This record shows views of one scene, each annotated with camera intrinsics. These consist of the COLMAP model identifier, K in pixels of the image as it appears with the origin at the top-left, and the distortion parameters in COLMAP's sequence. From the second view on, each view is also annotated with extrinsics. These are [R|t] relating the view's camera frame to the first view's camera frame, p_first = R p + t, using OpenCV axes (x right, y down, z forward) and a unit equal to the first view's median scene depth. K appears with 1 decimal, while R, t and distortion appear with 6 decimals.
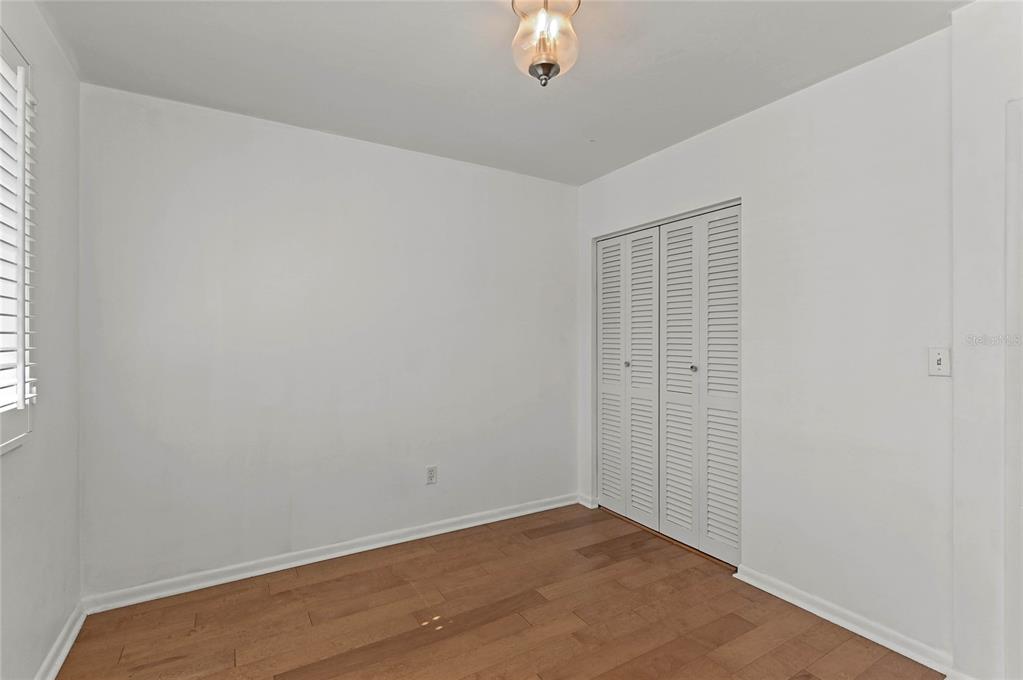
lens RADIAL K [[471.5, 0, 511.5], [0, 471.5, 340.0], [0, 0, 1]] dist [-0.001382, -0.000256]
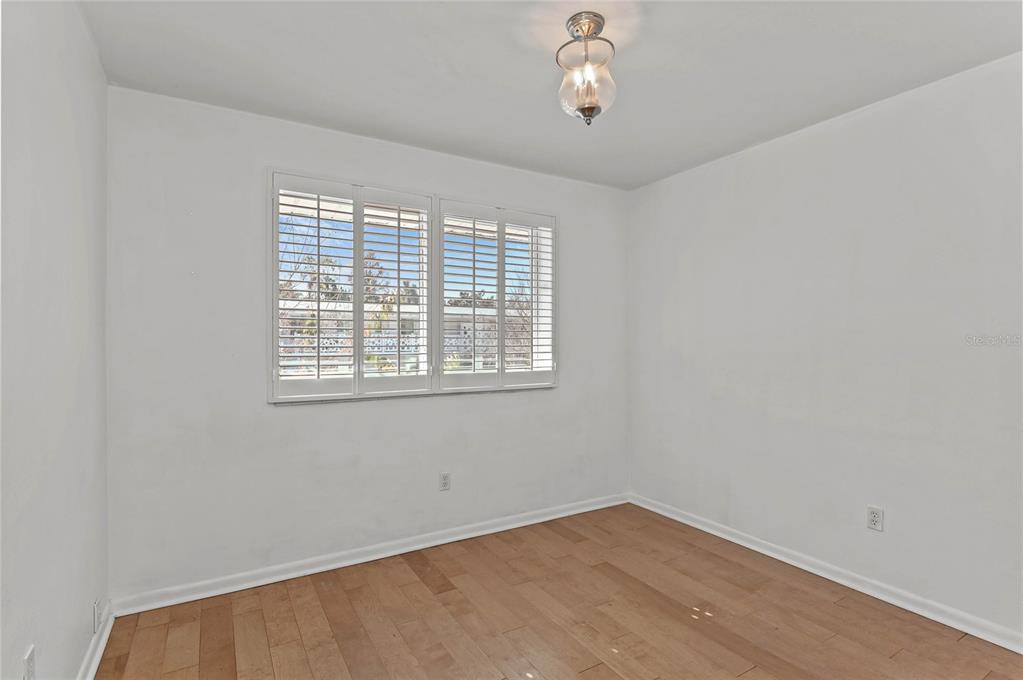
lens RADIAL K [[496.0, 0, 511.5], [0, 496.0, 340.0], [0, 0, 1]] dist [-0.002631, -0.000516]
pose [[0.003086, -0.003203, -0.999990, 0.845569], [-0.010132, 0.999943, -0.003234, 0.001227], [0.999944, 0.010141, 0.003054, 0.518675]]
